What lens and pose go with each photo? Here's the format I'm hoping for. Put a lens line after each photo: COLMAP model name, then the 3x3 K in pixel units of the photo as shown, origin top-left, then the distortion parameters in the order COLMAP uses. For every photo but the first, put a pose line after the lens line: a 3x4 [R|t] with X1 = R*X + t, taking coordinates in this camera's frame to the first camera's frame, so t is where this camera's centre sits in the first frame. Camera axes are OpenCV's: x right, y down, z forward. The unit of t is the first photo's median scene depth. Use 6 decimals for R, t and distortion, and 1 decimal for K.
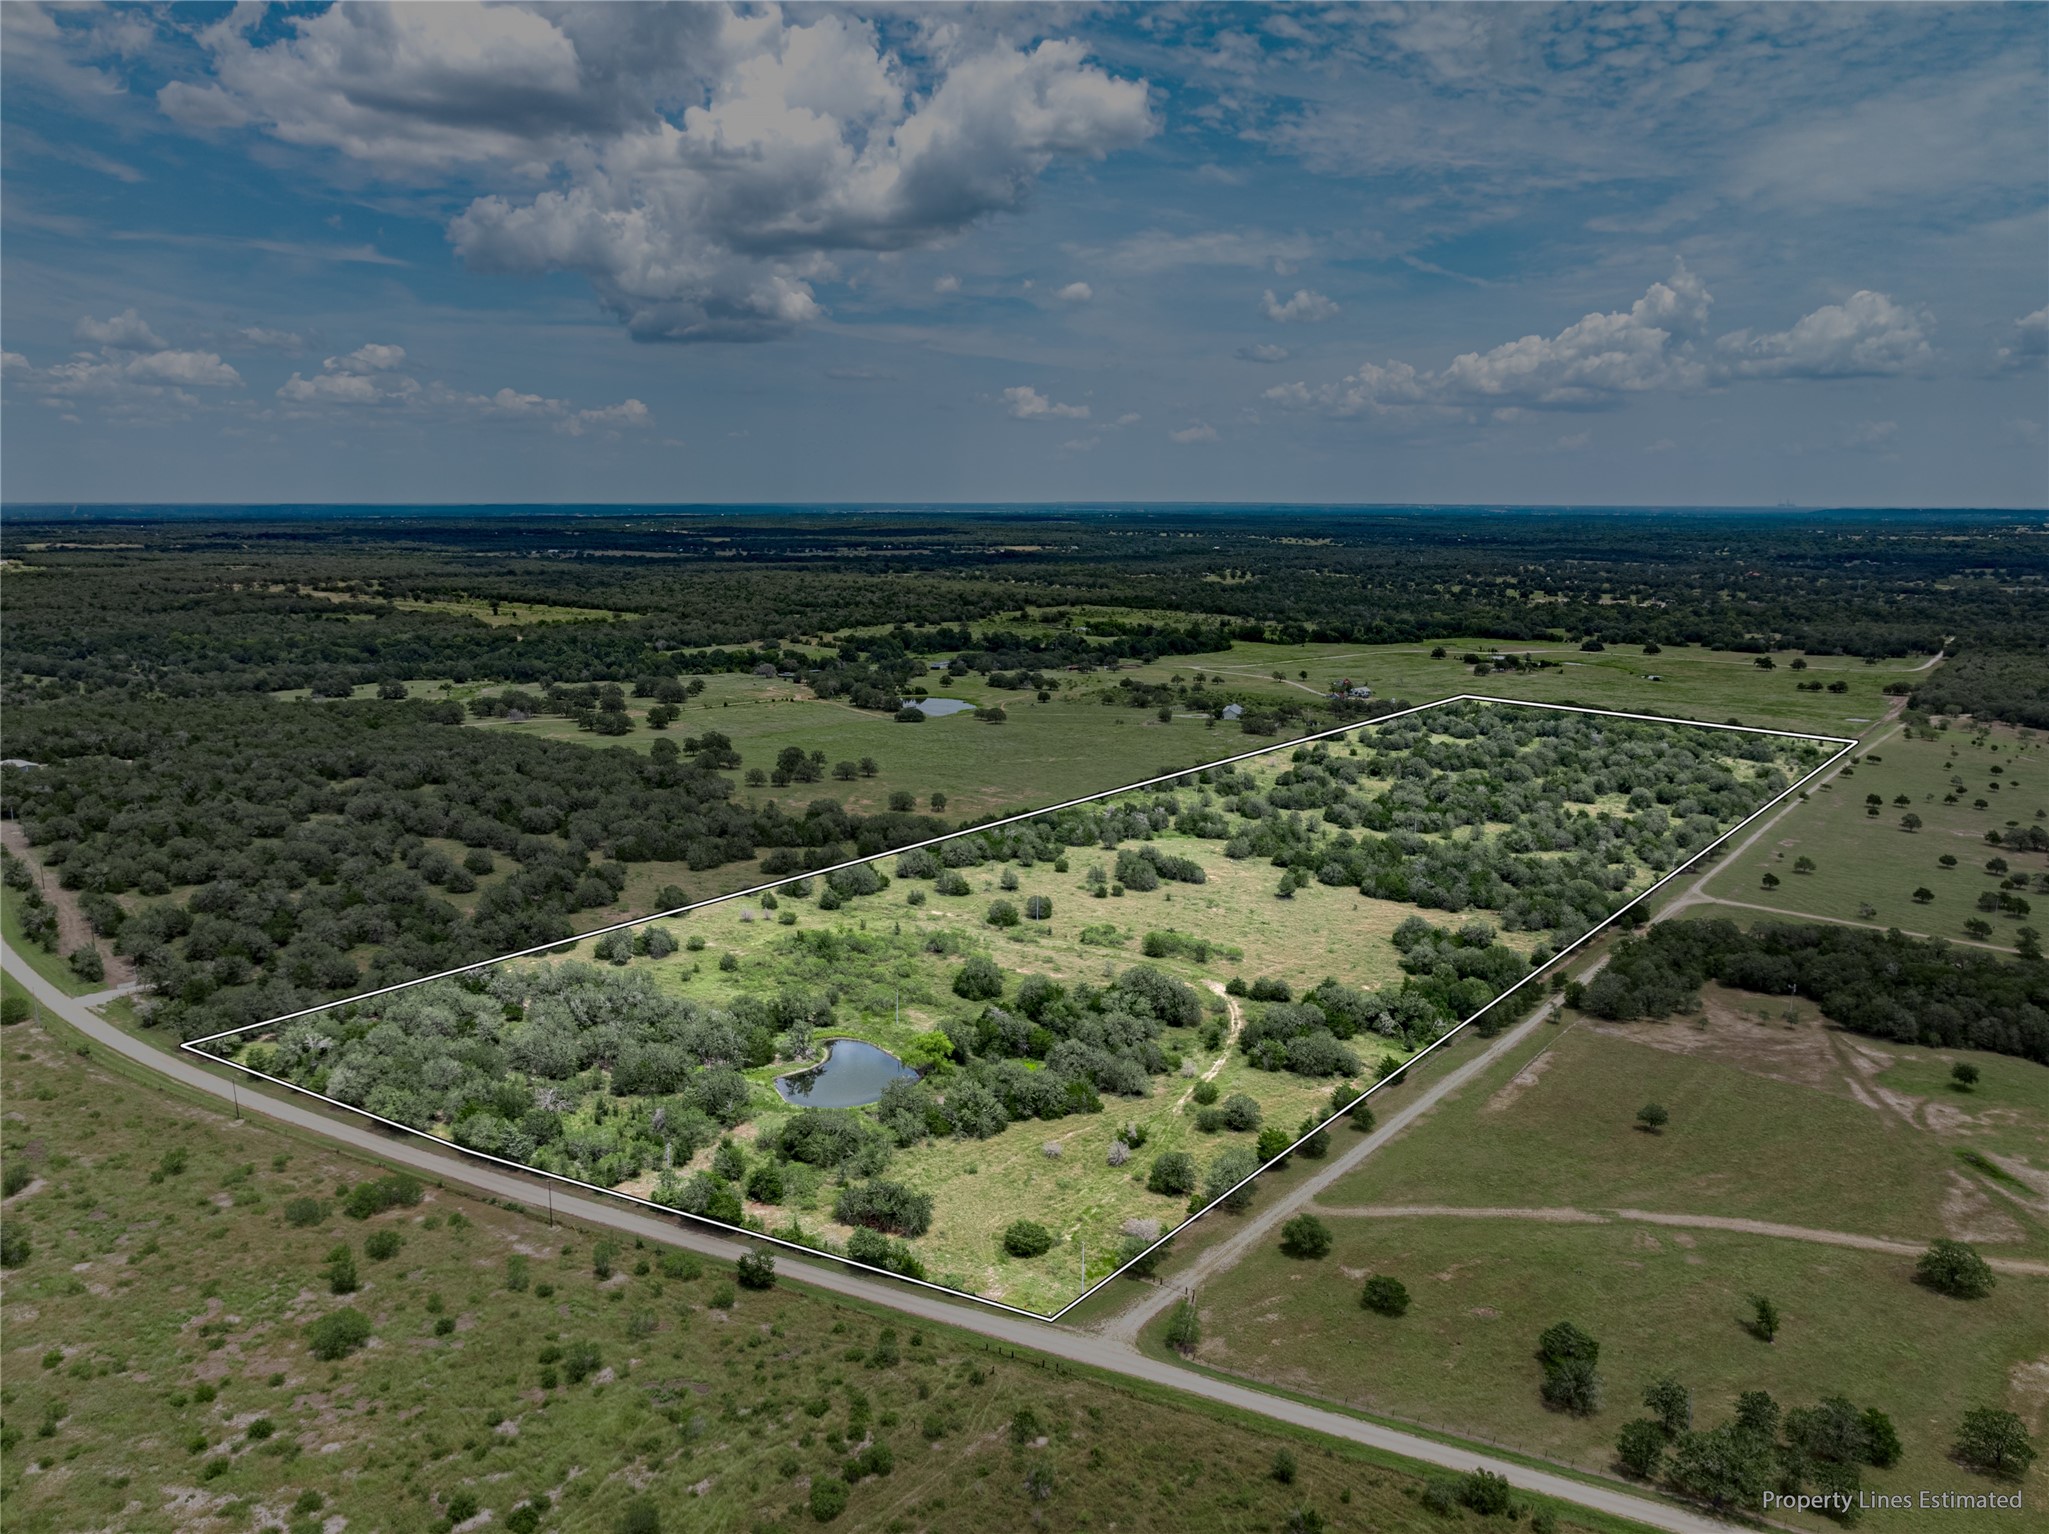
lens RADIAL K [[1493.7, 0, 1024.3], [0, 1493.7, 766.9], [0, 0, 1]] dist [0.013215, 0.006157]
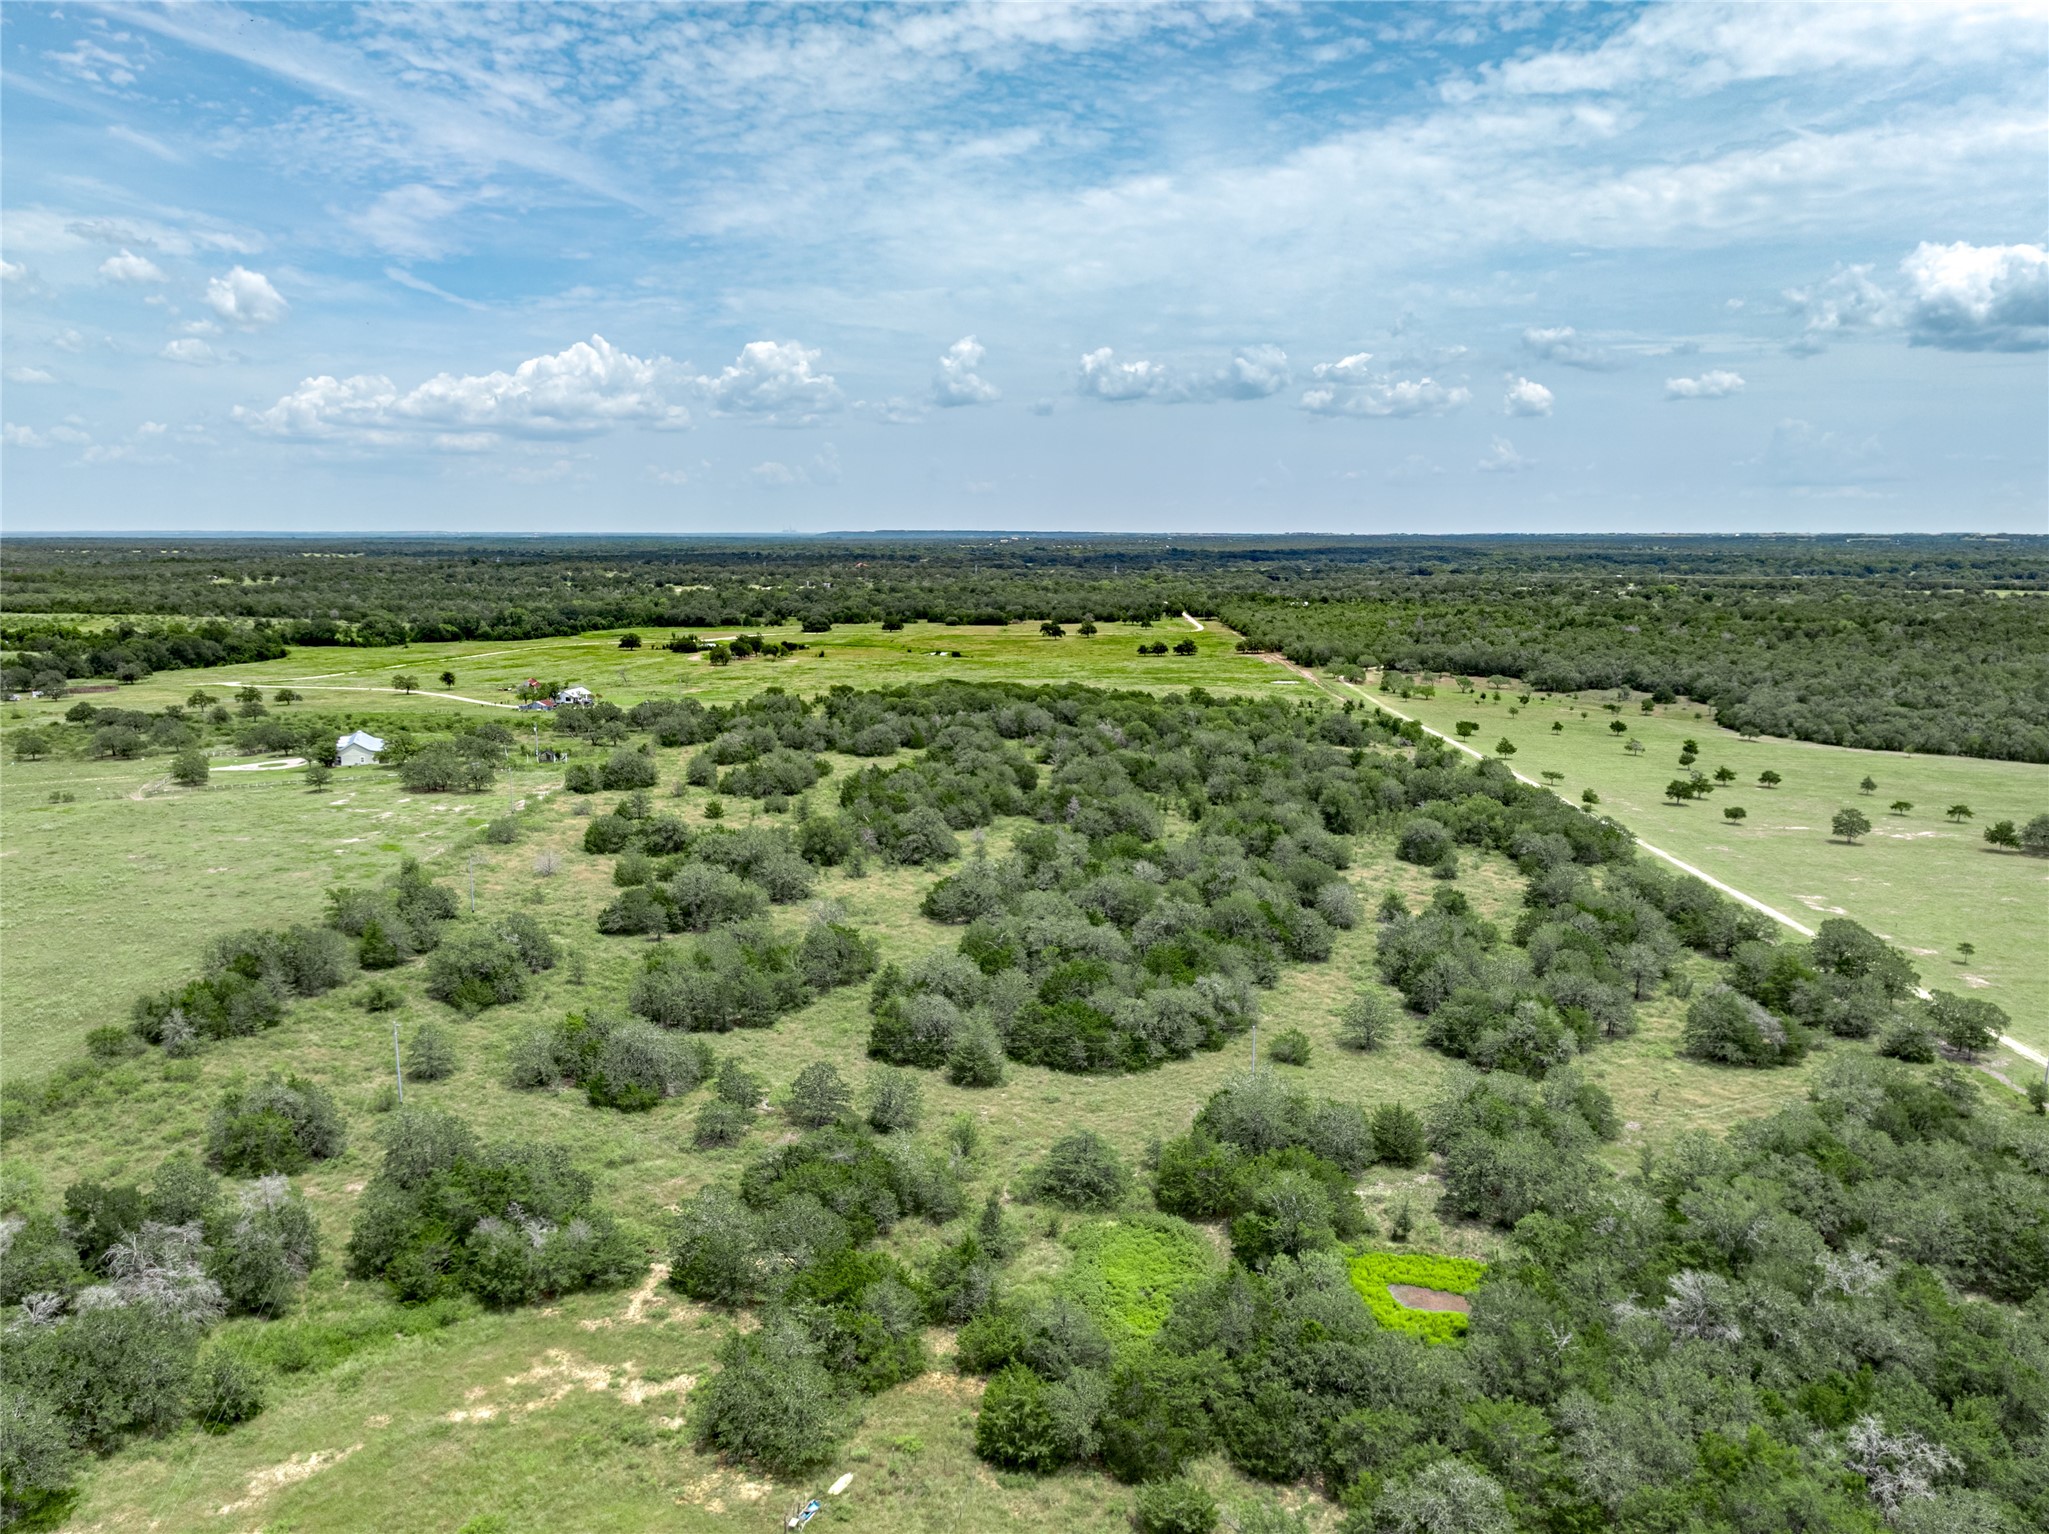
lens RADIAL K [[1493.7, 0, 1020.5], [0, 1493.7, 769.5], [0, 0, 1]] dist [0.013215, 0.006157]
pose [[0.813513, -0.098863, 0.573082, 0.033213], [0.109160, 0.993887, 0.016499, -0.012844], [-0.571210, 0.049135, 0.819332, 0.408859]]
